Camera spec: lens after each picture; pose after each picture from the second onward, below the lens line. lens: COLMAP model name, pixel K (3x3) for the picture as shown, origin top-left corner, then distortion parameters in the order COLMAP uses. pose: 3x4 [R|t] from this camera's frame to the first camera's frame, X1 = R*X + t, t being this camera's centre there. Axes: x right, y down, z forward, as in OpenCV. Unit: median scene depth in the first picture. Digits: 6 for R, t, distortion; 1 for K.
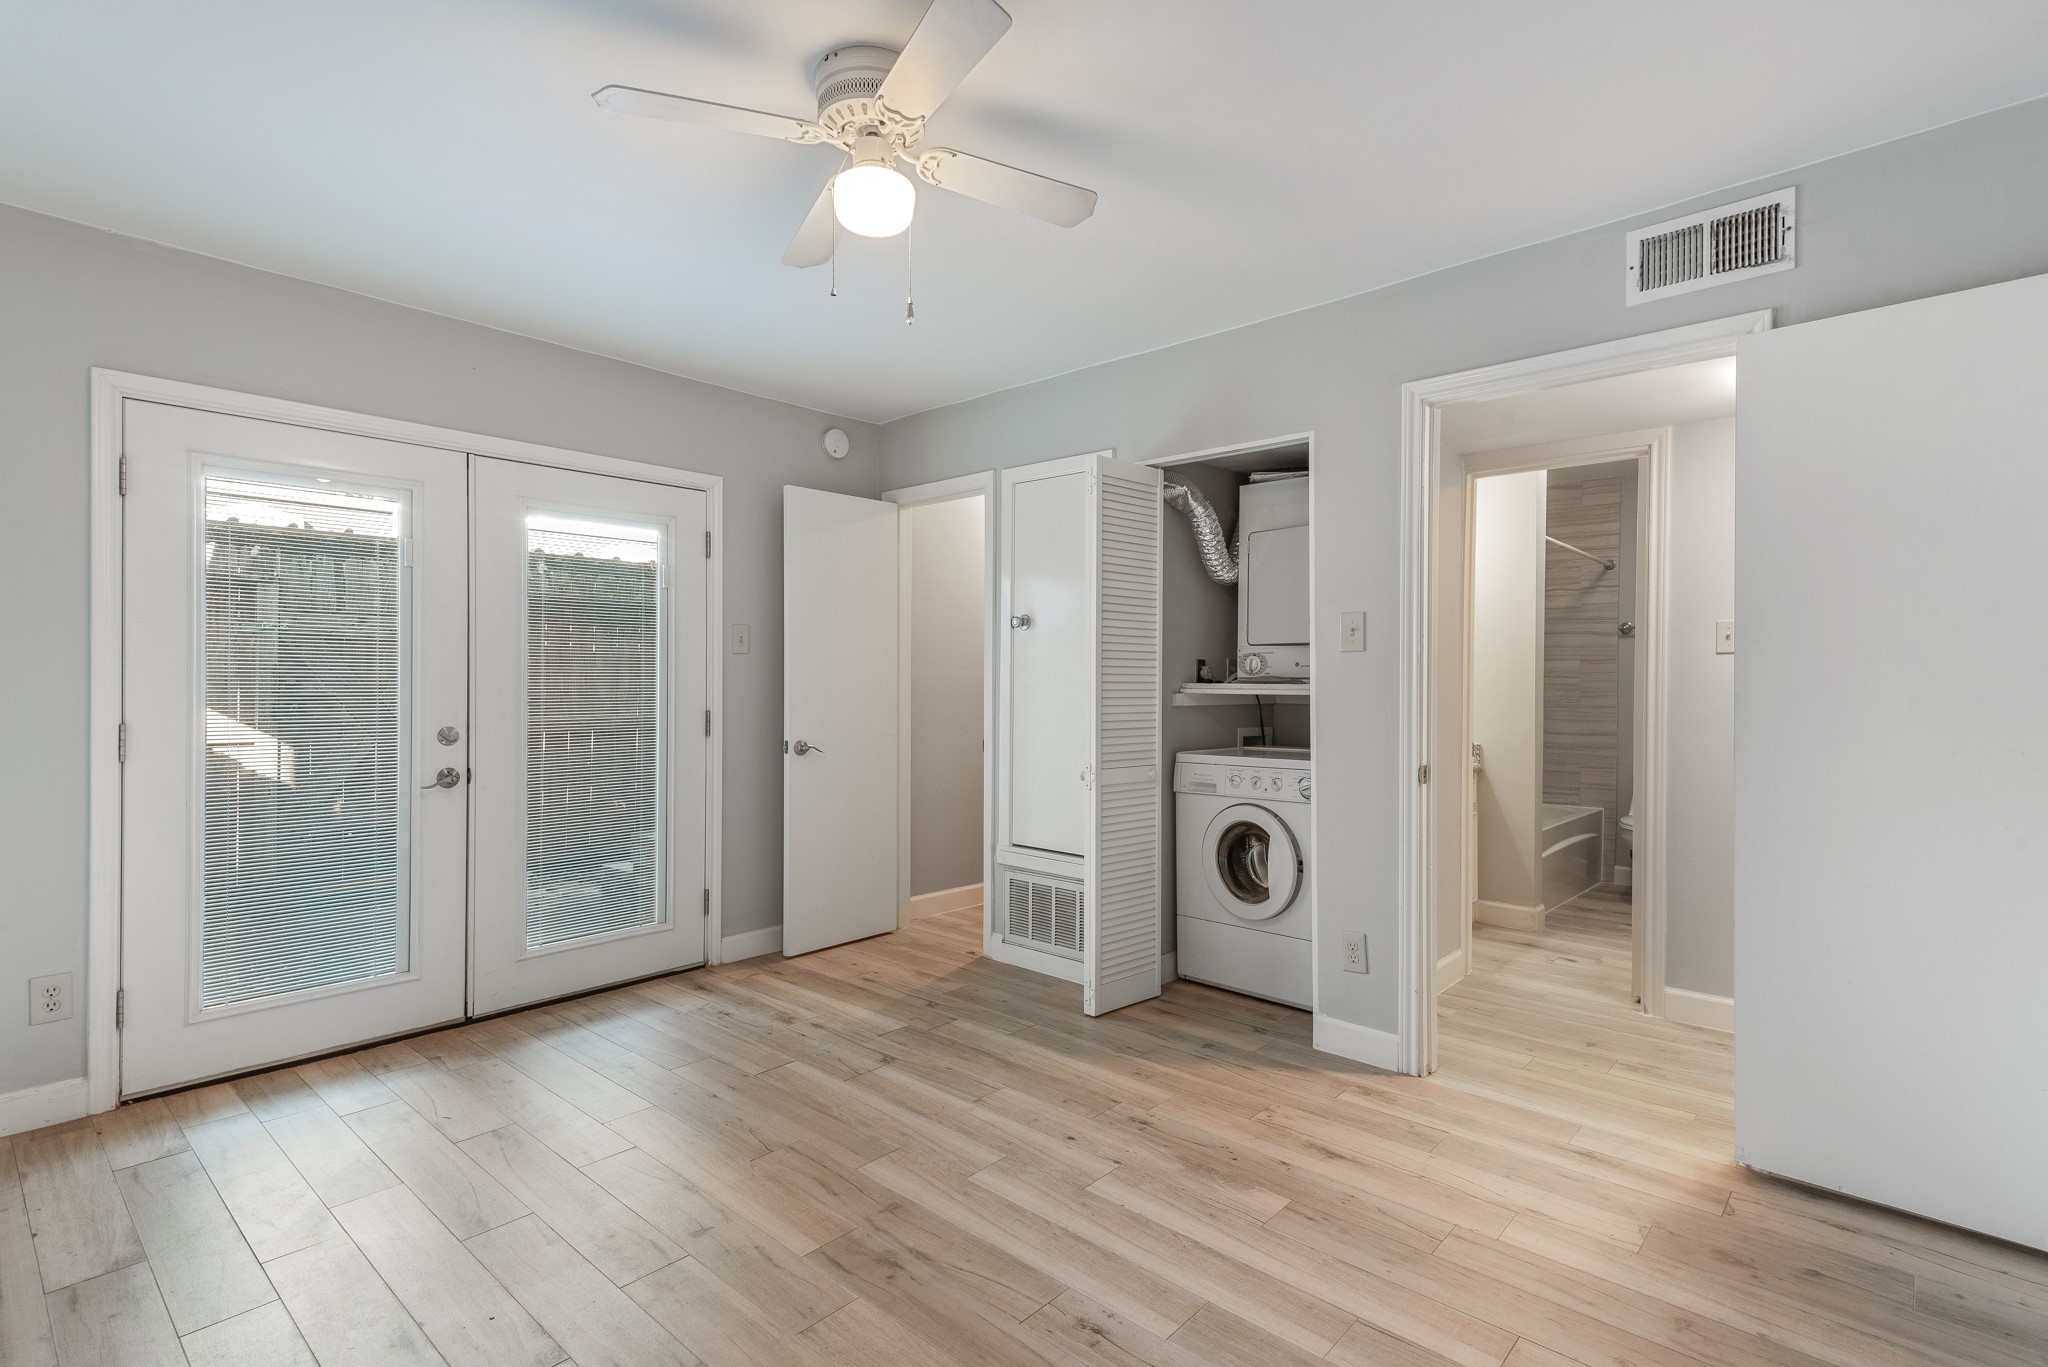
lens RADIAL K [[991.3, 0, 1020.1], [0, 991.3, 676.5], [0, 0, 1]] dist [0.029557, -0.009534]
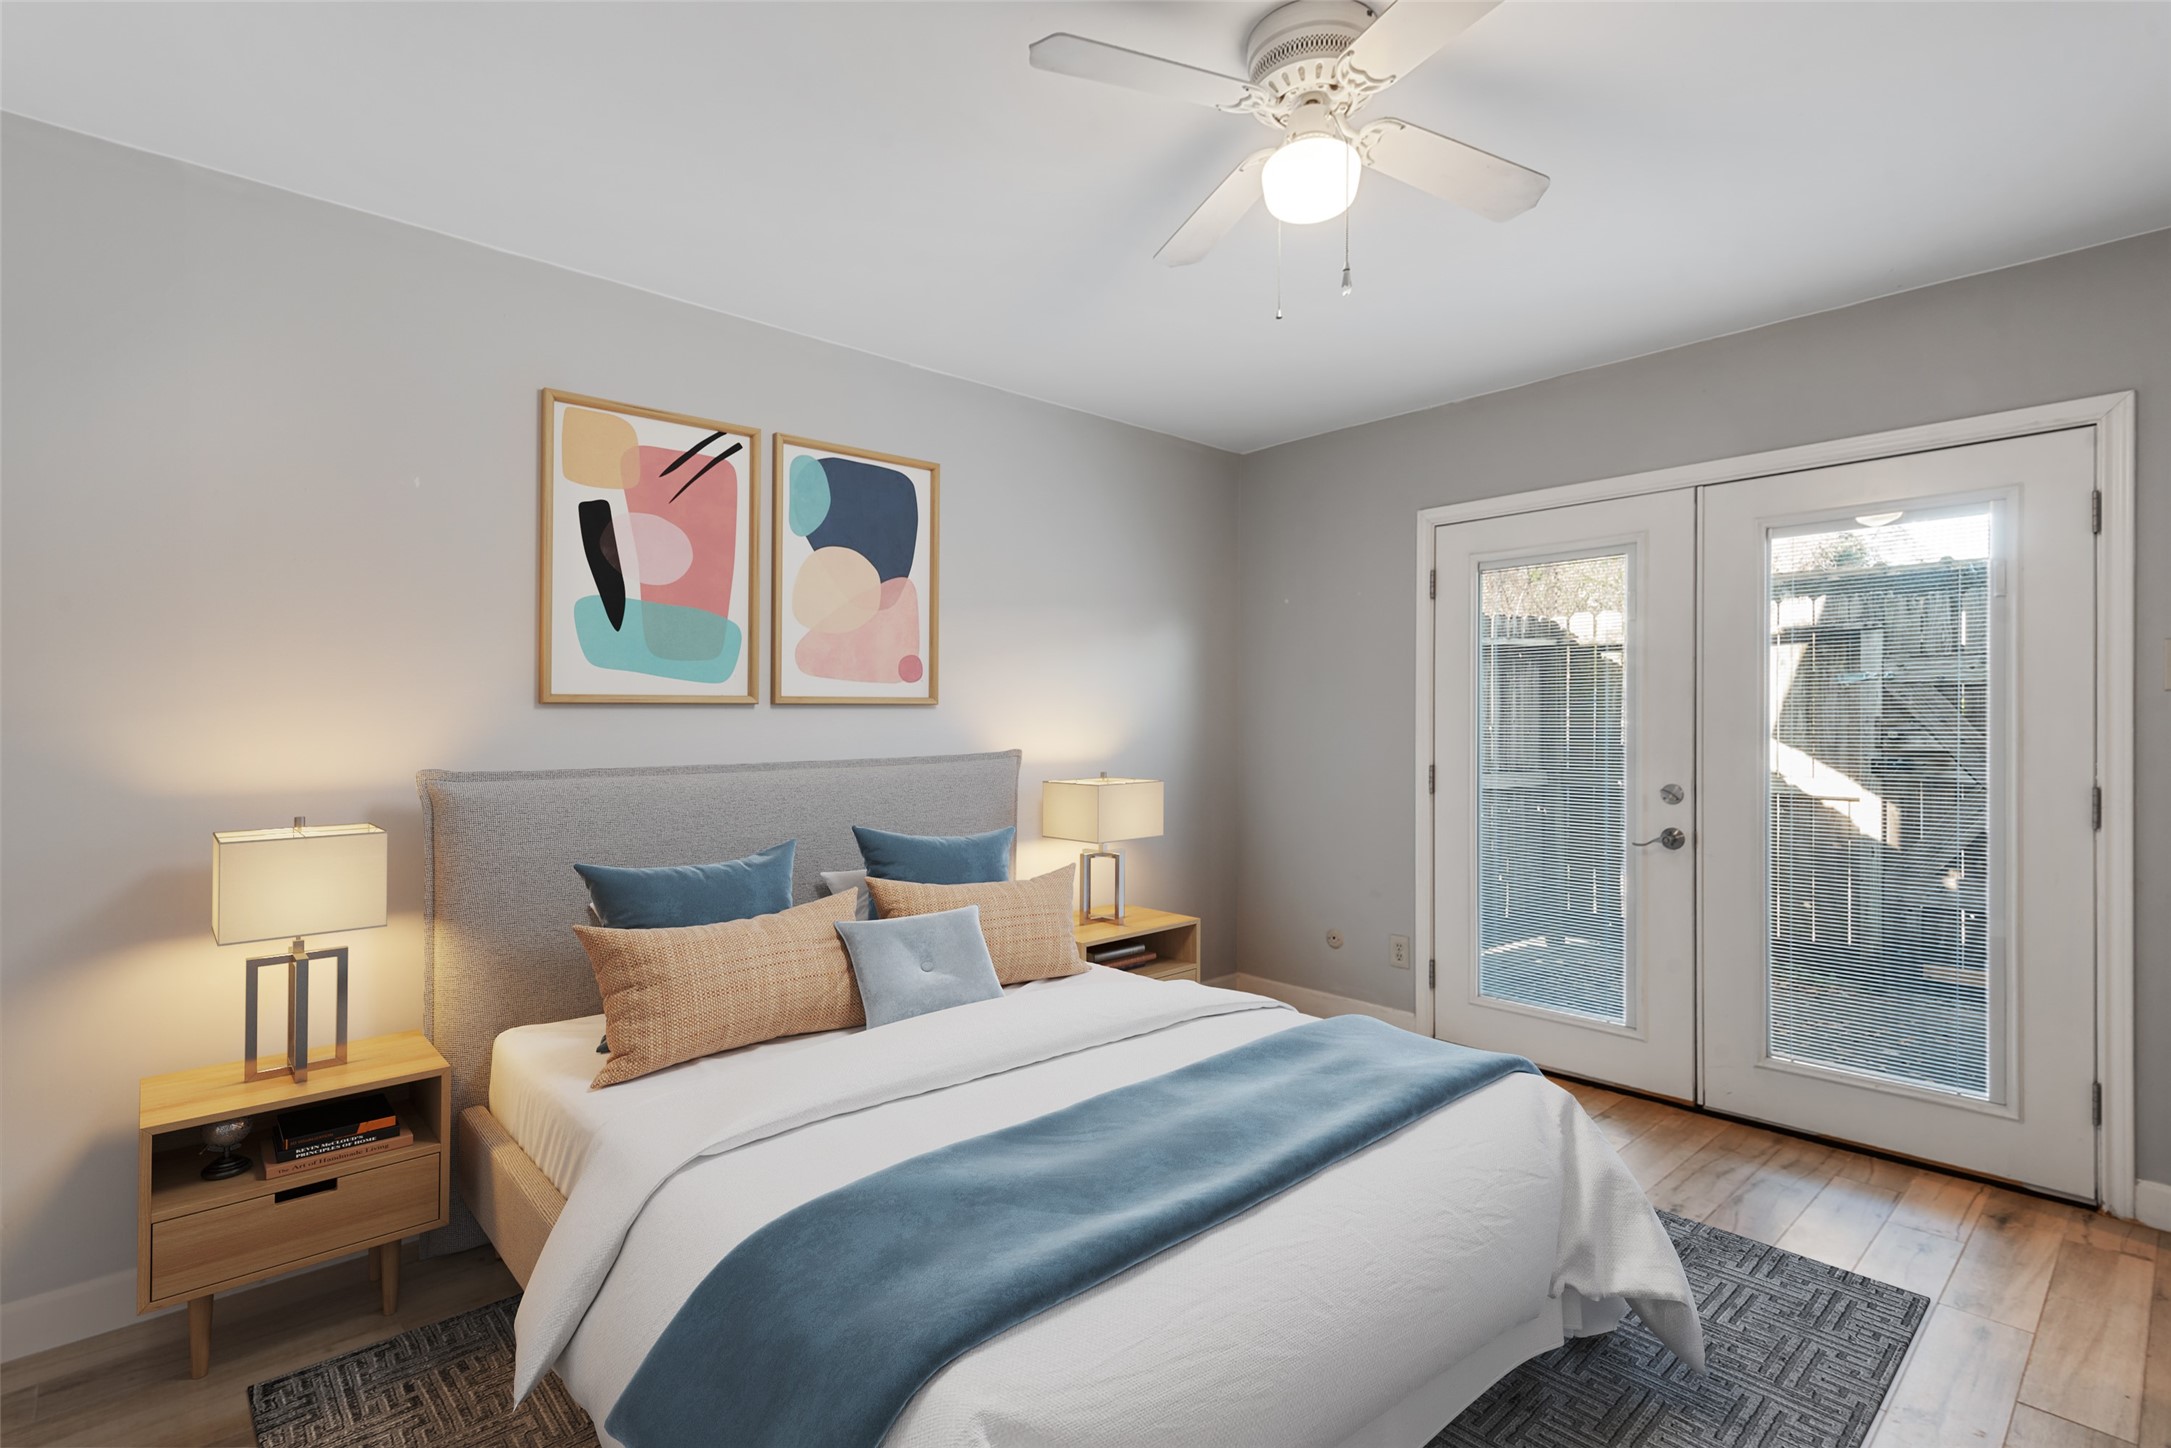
lens RADIAL K [[1050.8, 0, 1075.4], [0, 1050.8, 724.6], [0, 0, 1]] dist [0.029557, -0.009534]
pose [[-0.098557, -0.003828, -0.995124, 0.393347], [0.001279, 0.999991, -0.003973, -0.002076], [0.995131, -0.001665, -0.098551, 0.446014]]
